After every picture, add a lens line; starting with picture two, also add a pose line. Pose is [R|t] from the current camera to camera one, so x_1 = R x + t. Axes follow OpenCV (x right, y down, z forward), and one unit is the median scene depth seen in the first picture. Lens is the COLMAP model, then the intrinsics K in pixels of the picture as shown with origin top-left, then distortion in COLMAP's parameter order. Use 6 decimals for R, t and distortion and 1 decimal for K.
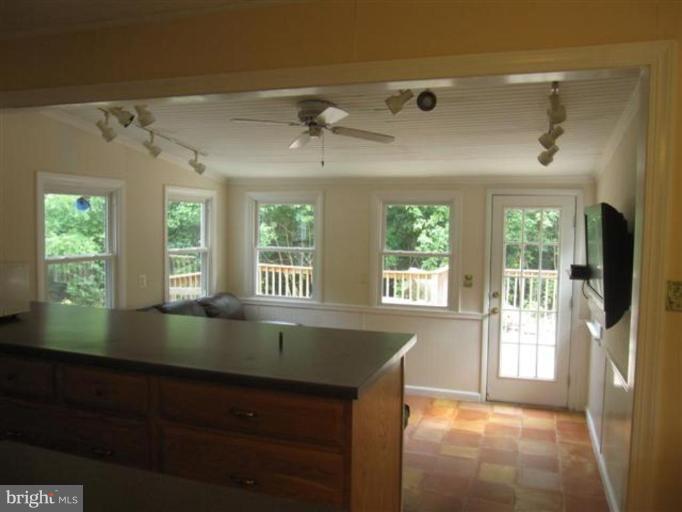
lens RADIAL K [[571.1, 0, 345.1], [0, 571.1, 256.2], [0, 0, 1]] dist [-0.051516, 0.004557]
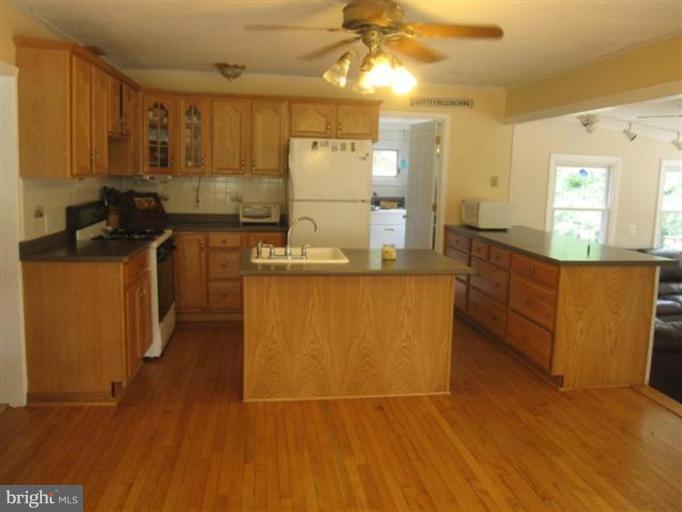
lens RADIAL K [[571.1, 0, 345.1], [0, 571.1, 256.2], [0, 0, 1]] dist [-0.051516, 0.004557]
pose [[0.437029, 0.125223, -0.890688, 0.671972], [-0.076377, 0.991851, 0.101971, 0.026459], [0.896199, 0.023464, 0.443032, -0.281046]]
